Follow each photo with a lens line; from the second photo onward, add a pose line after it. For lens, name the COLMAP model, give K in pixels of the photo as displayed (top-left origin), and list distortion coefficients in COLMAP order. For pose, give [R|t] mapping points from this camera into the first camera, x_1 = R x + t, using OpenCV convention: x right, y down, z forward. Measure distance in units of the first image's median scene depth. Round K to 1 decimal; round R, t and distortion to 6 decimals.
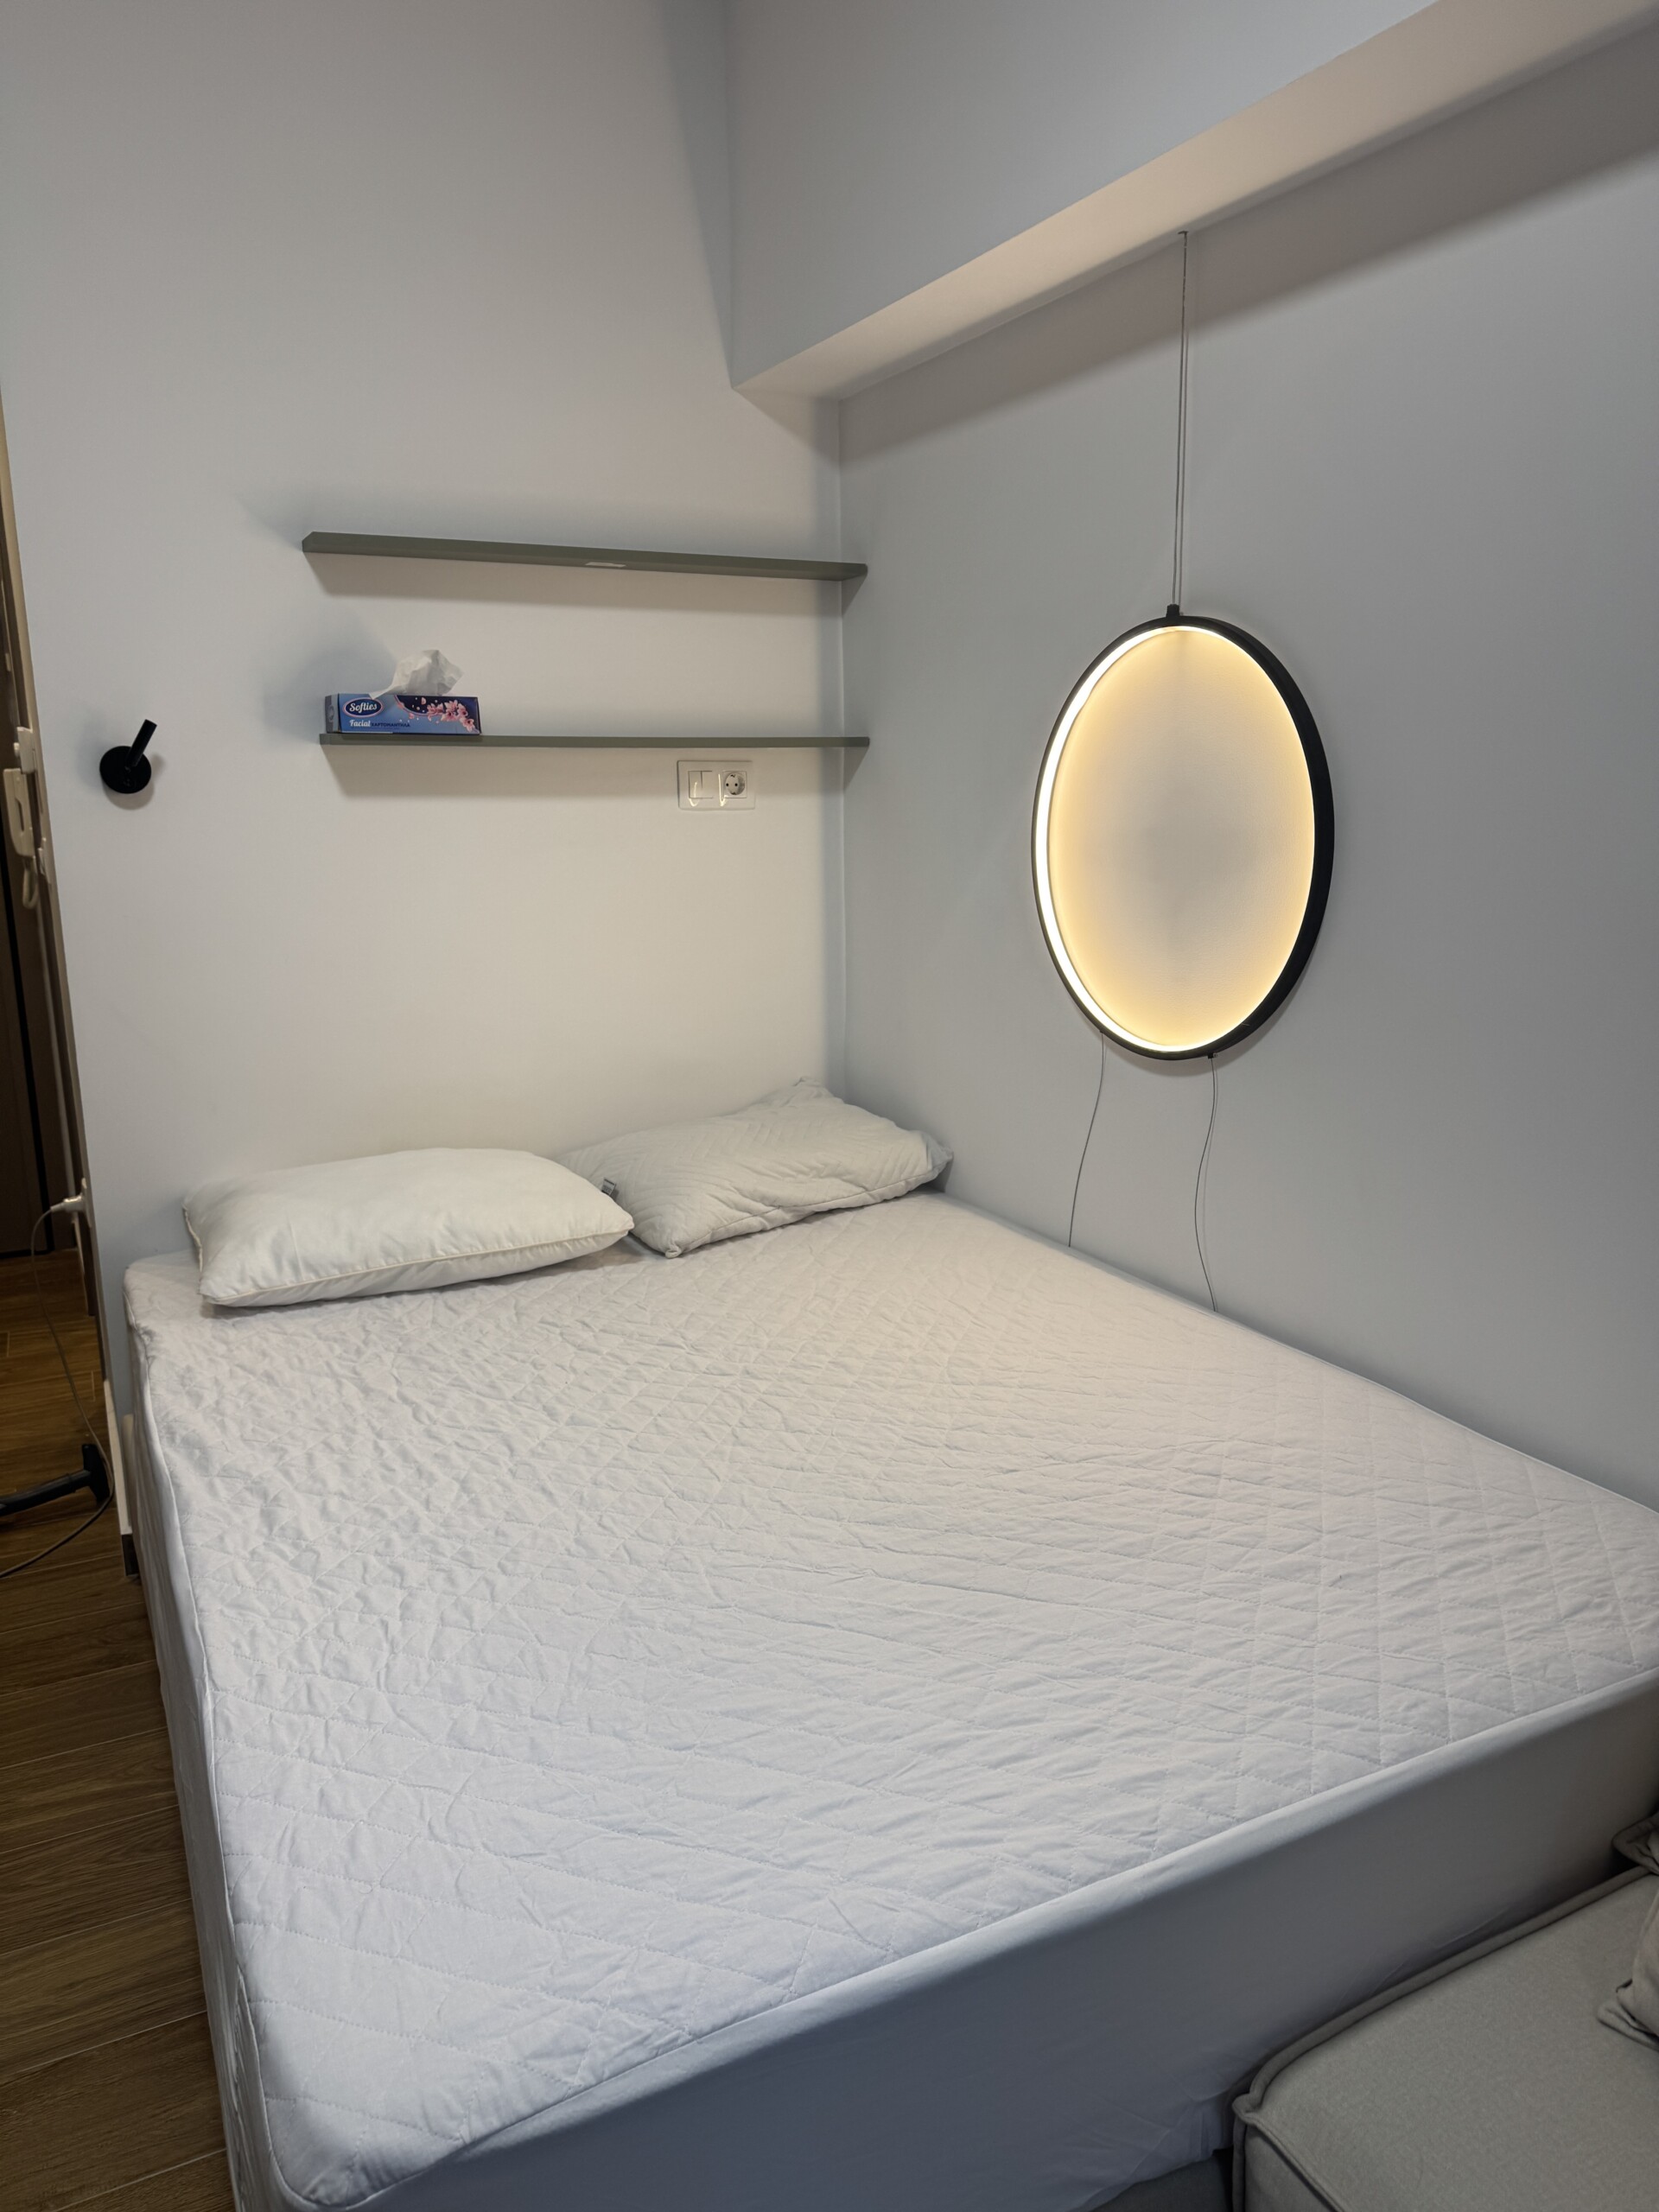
lens RADIAL K [[1566.1, 0, 824.4], [0, 1566.1, 1118.0], [0, 0, 1]] dist [-0.014220, -0.007765]
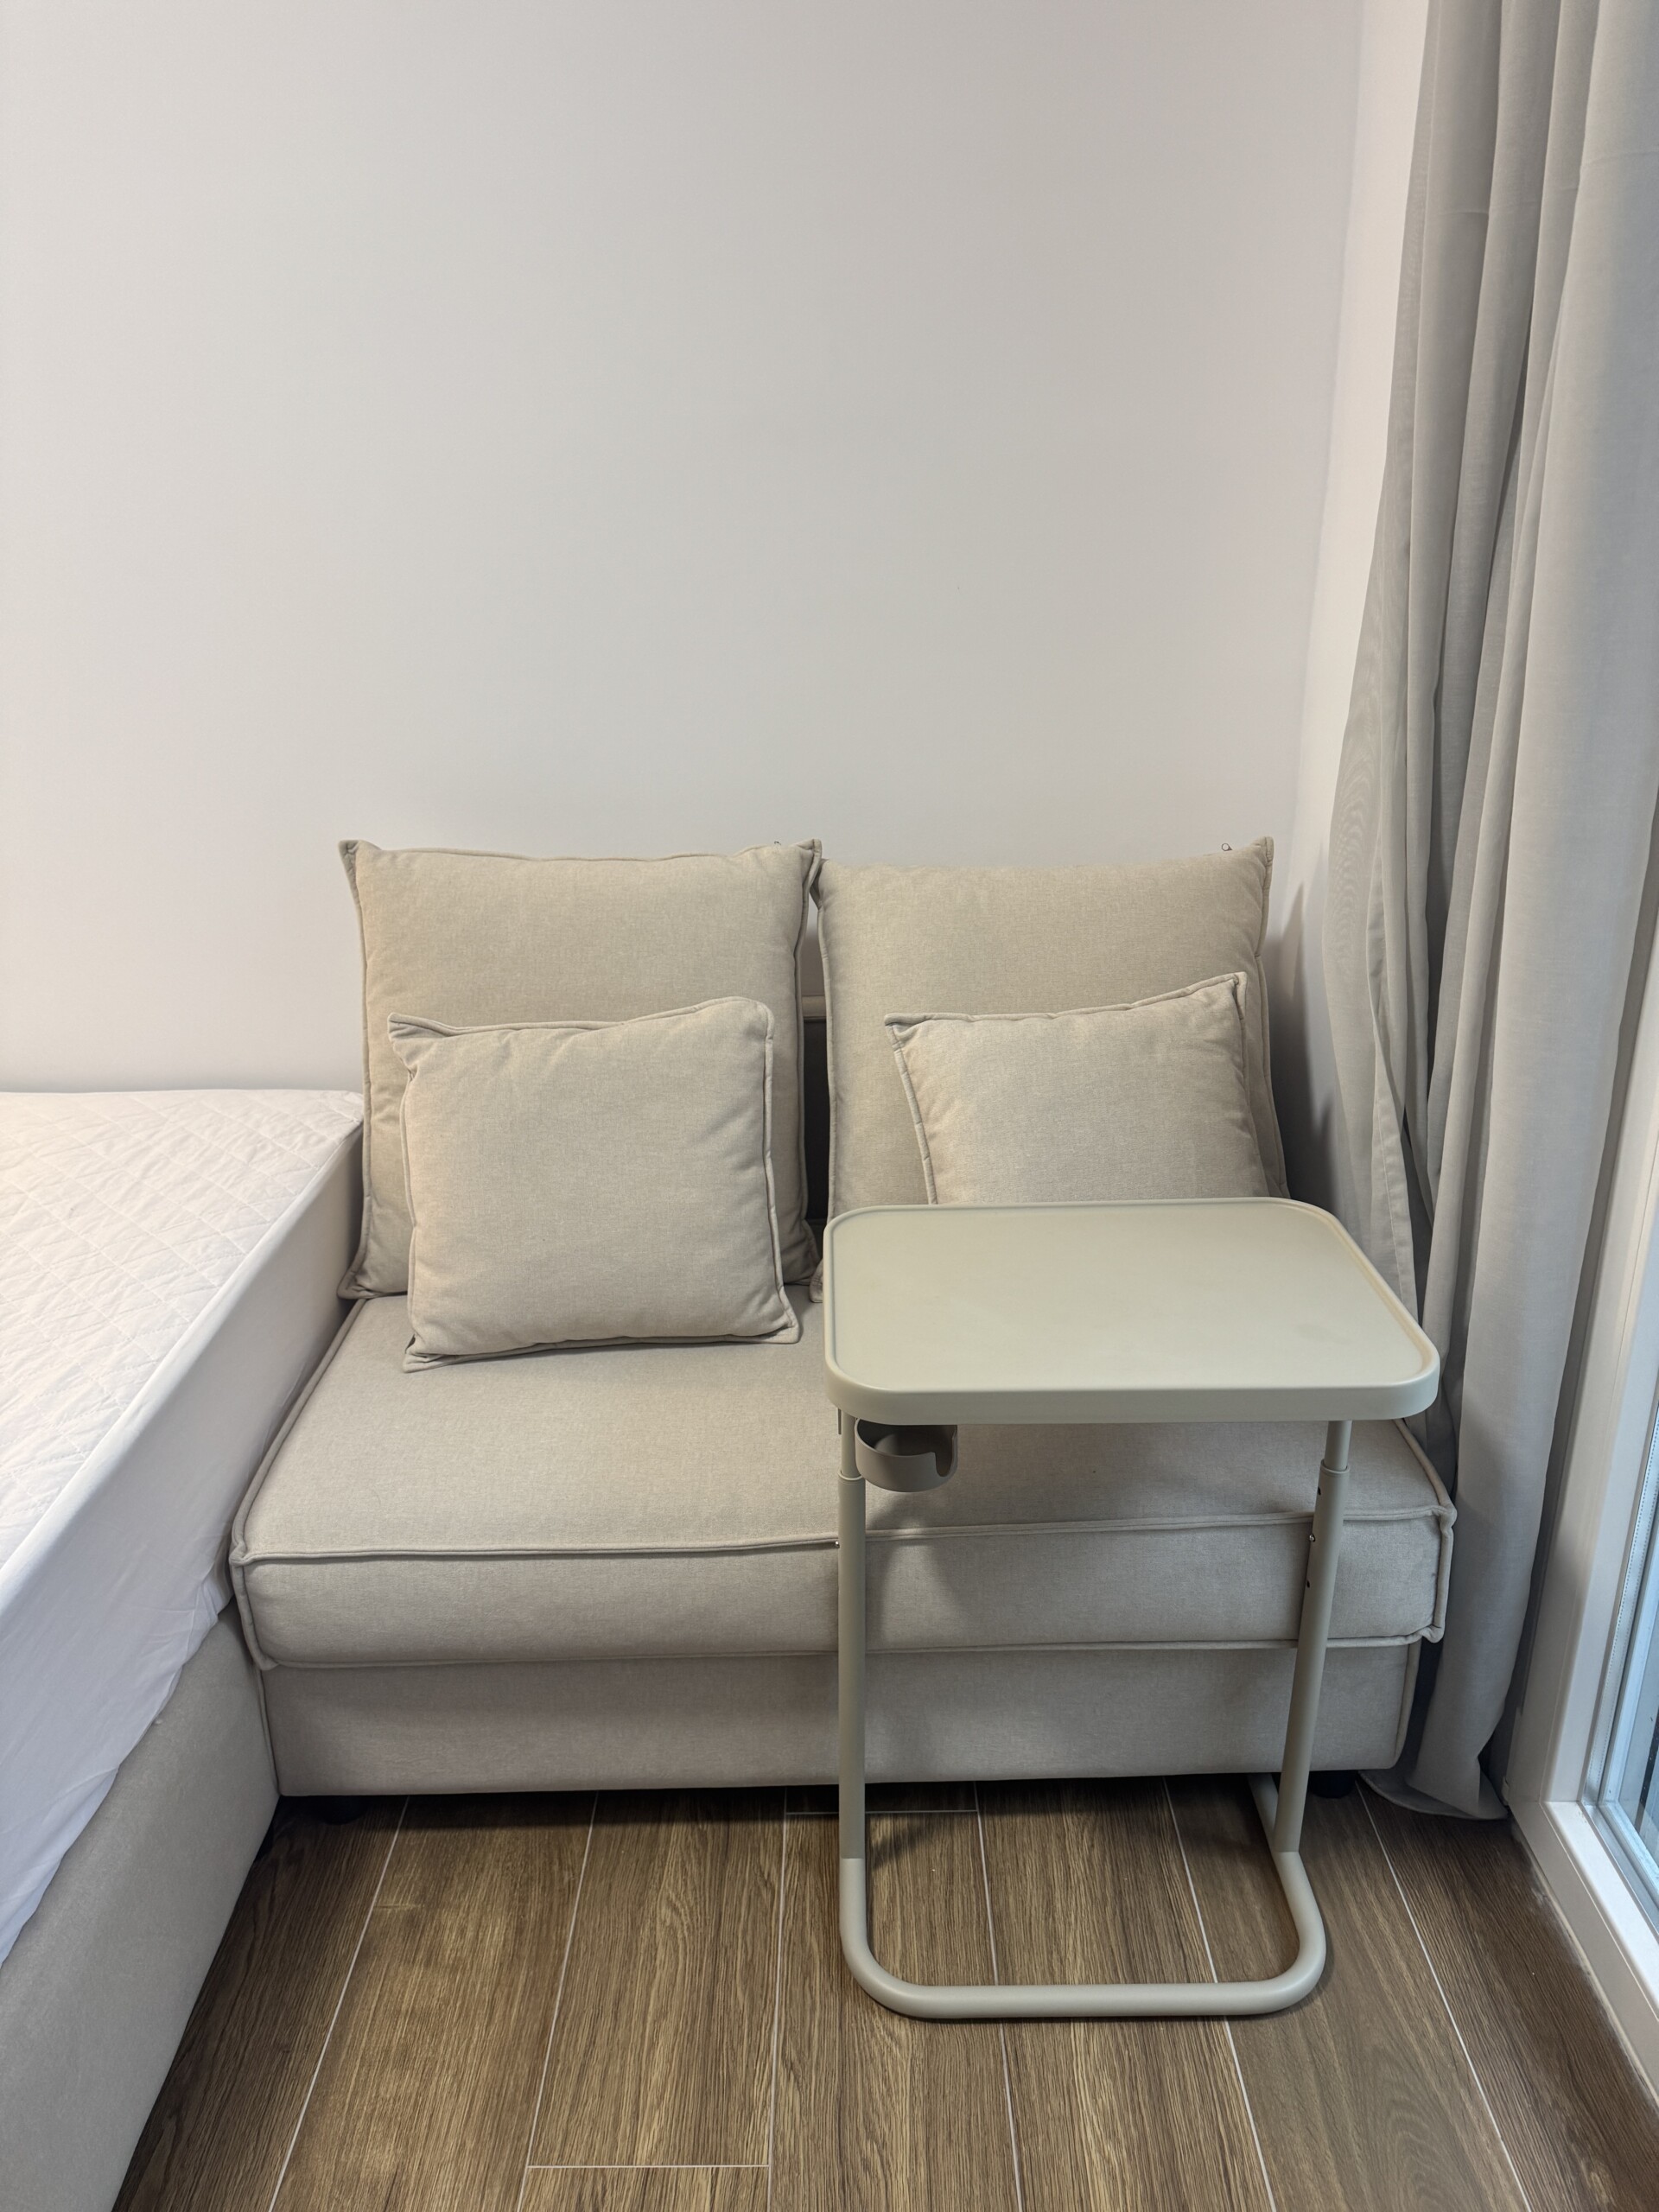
lens RADIAL K [[1566.1, 0, 835.5], [0, 1566.1, 1103.6], [0, 0, 1]] dist [-0.014220, -0.007765]
pose [[0.446235, -0.311841, 0.838826, -0.428295], [0.197792, 0.948511, 0.247397, 0.053147], [-0.872784, 0.055516, 0.484939, -0.071725]]
